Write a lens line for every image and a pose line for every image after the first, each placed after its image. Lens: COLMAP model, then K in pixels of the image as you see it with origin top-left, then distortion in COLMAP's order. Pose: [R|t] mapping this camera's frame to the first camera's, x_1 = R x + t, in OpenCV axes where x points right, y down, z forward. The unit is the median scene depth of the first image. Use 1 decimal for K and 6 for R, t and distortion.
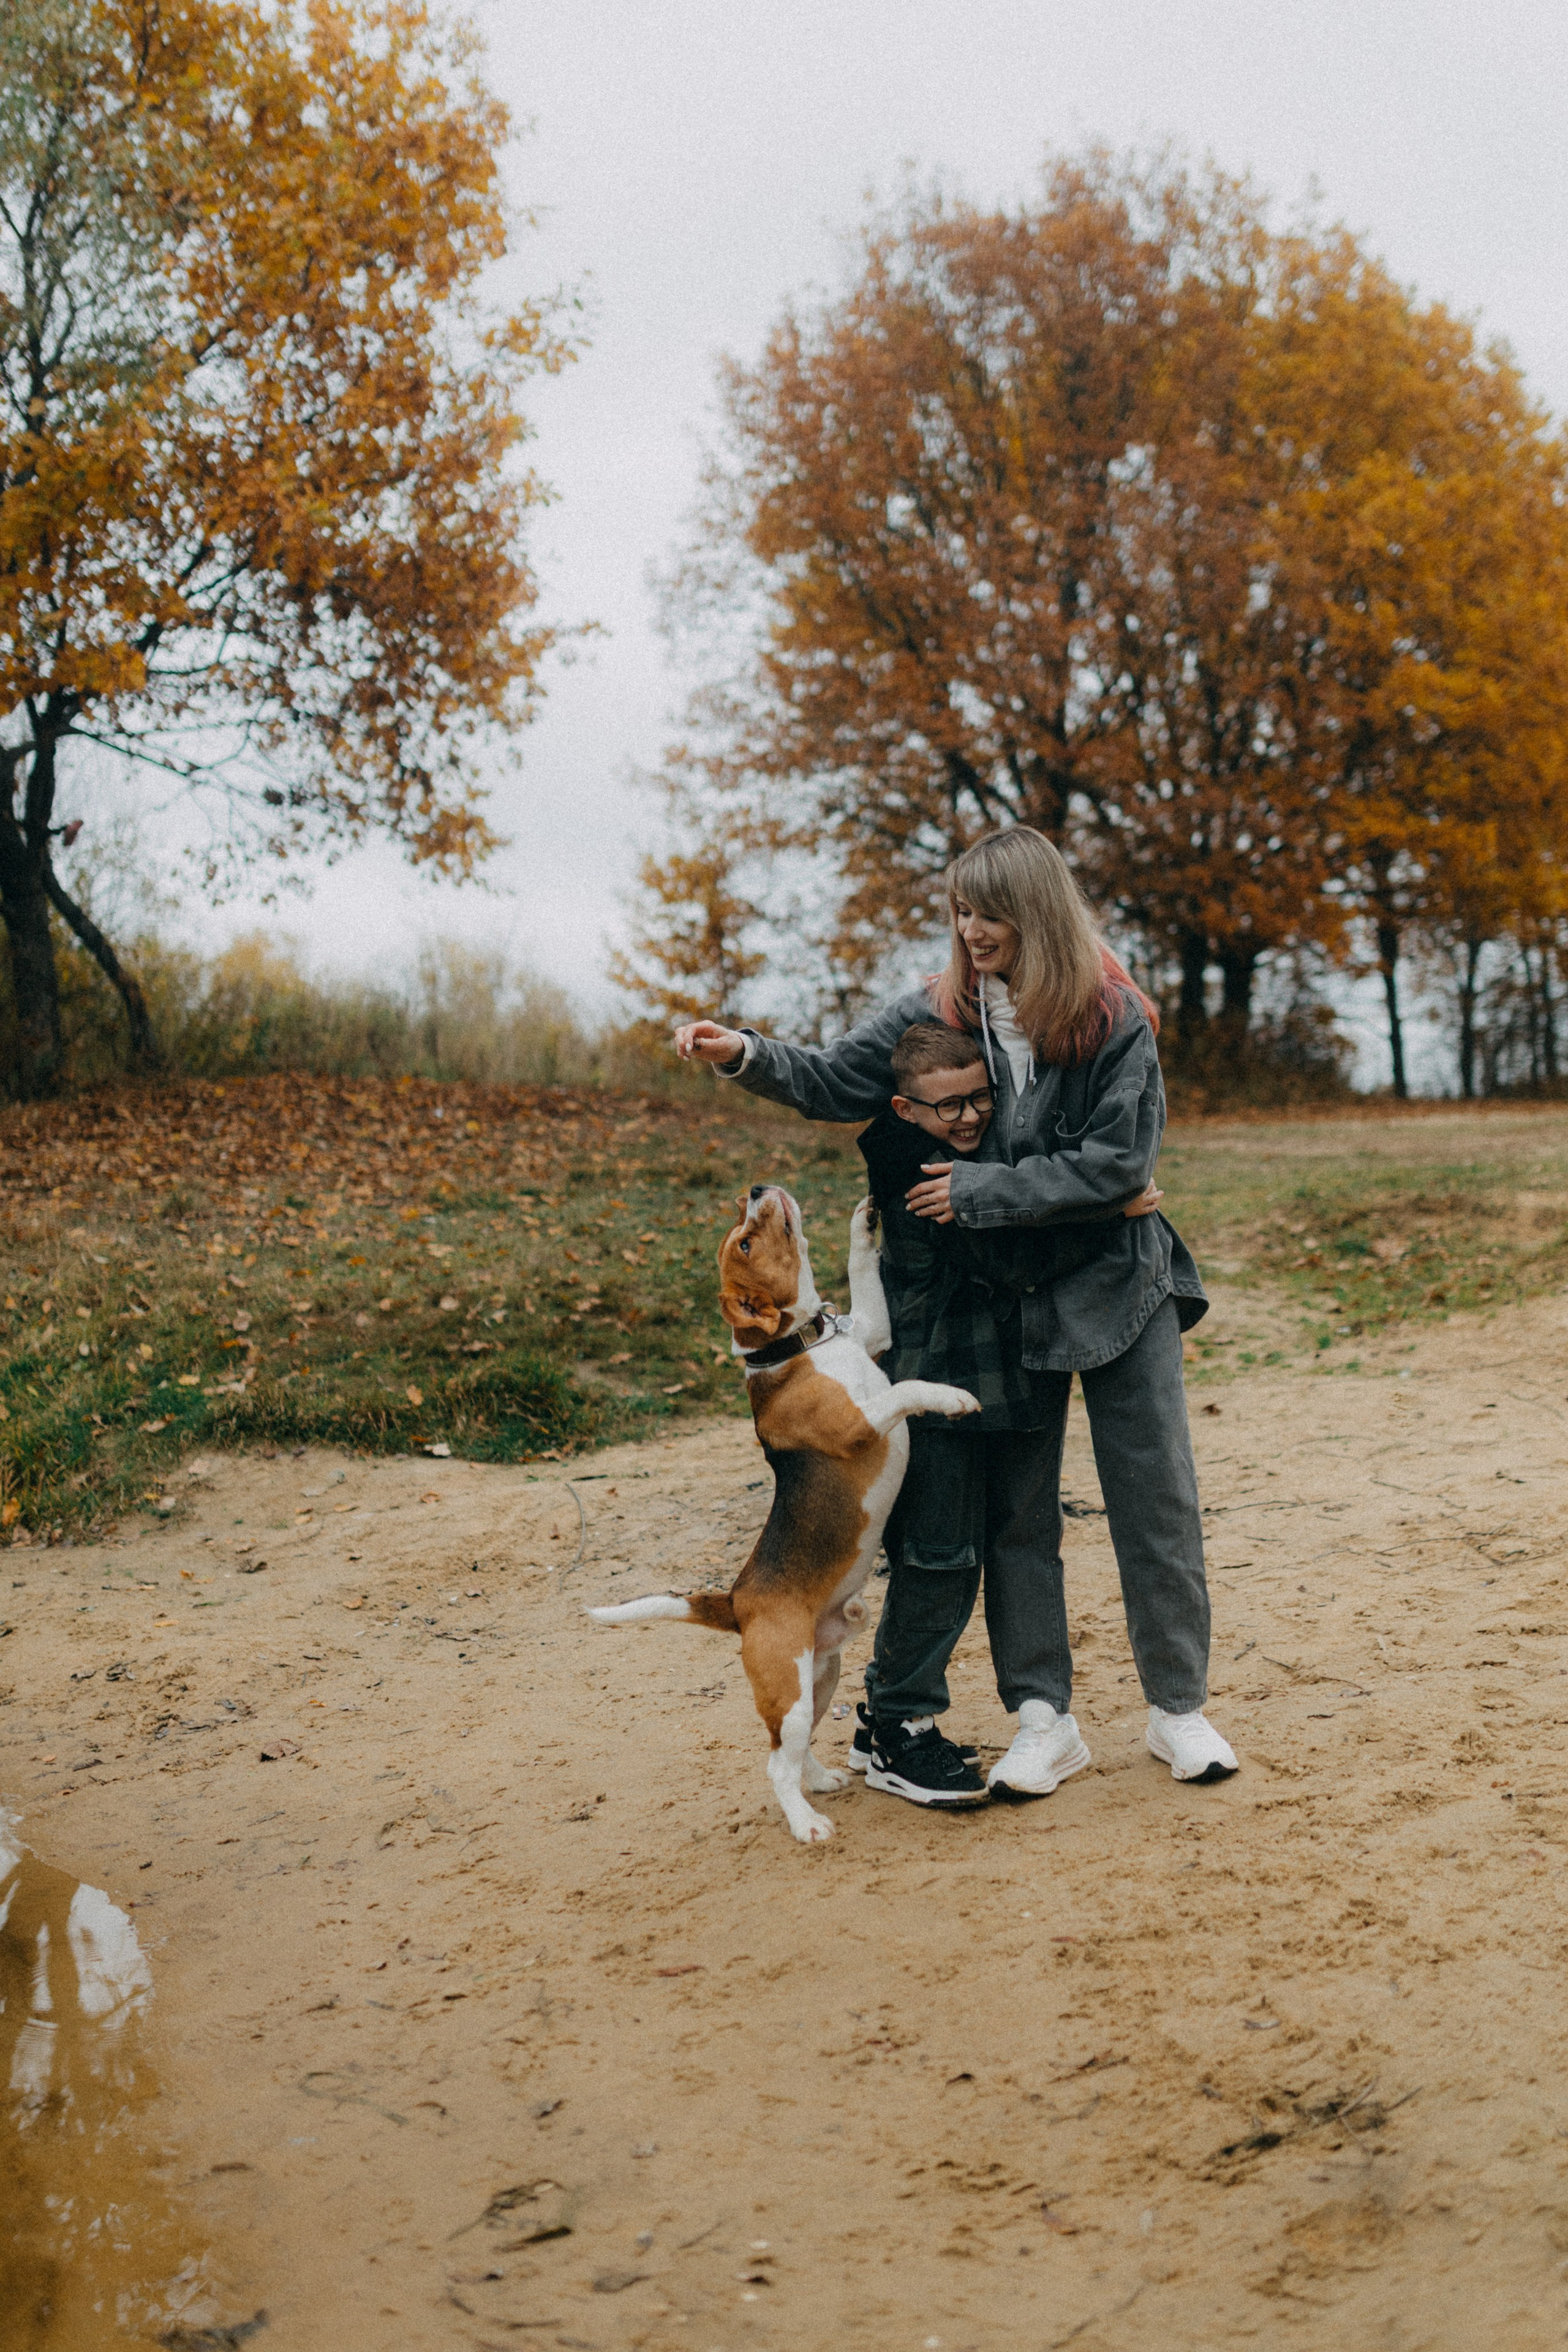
lens RADIAL K [[2225.8, 0, 784.0], [0, 2225.8, 1176.0], [0, 0, 1]] dist [-0.002785, 0.001104]
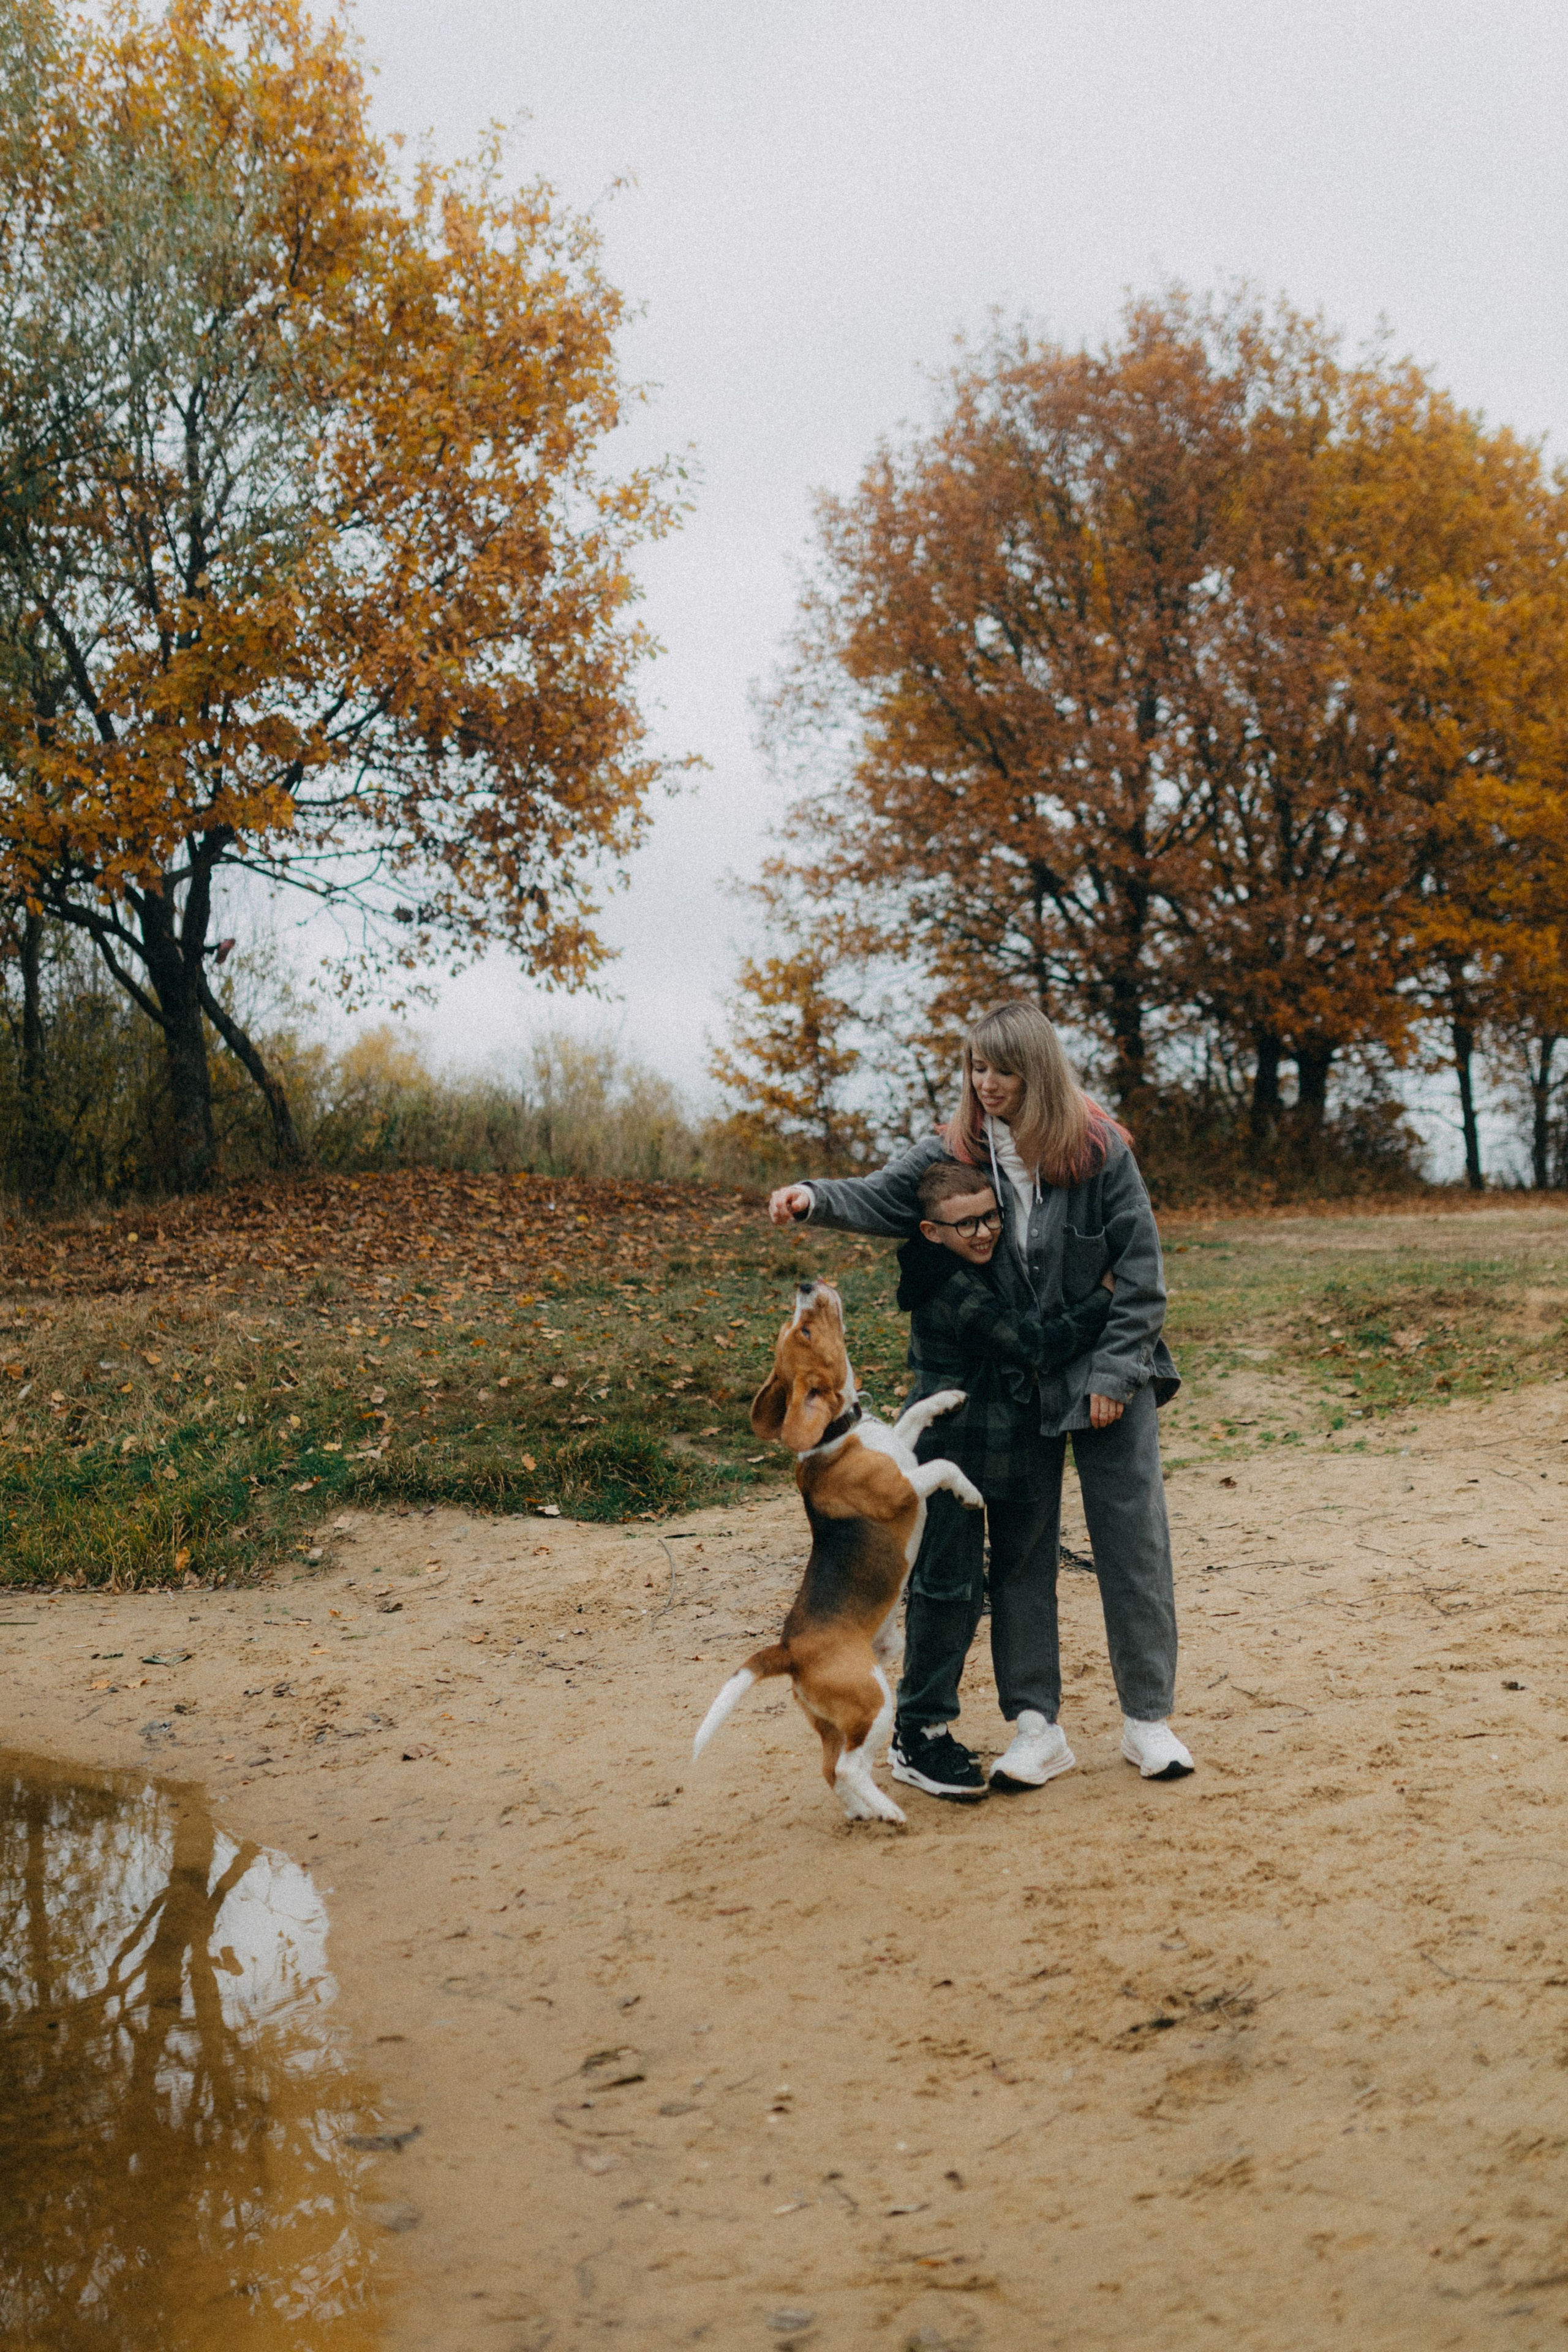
lens RADIAL K [[2347.8, 0, 771.7], [0, 2347.8, 1182.1], [0, 0, 1]] dist [-0.006352, 0.003194]
pose [[0.998209, 0.003971, -0.059694, 0.022994], [-0.005492, 0.999664, -0.025340, -0.011822], [0.059573, 0.025622, 0.997895, -0.153689]]
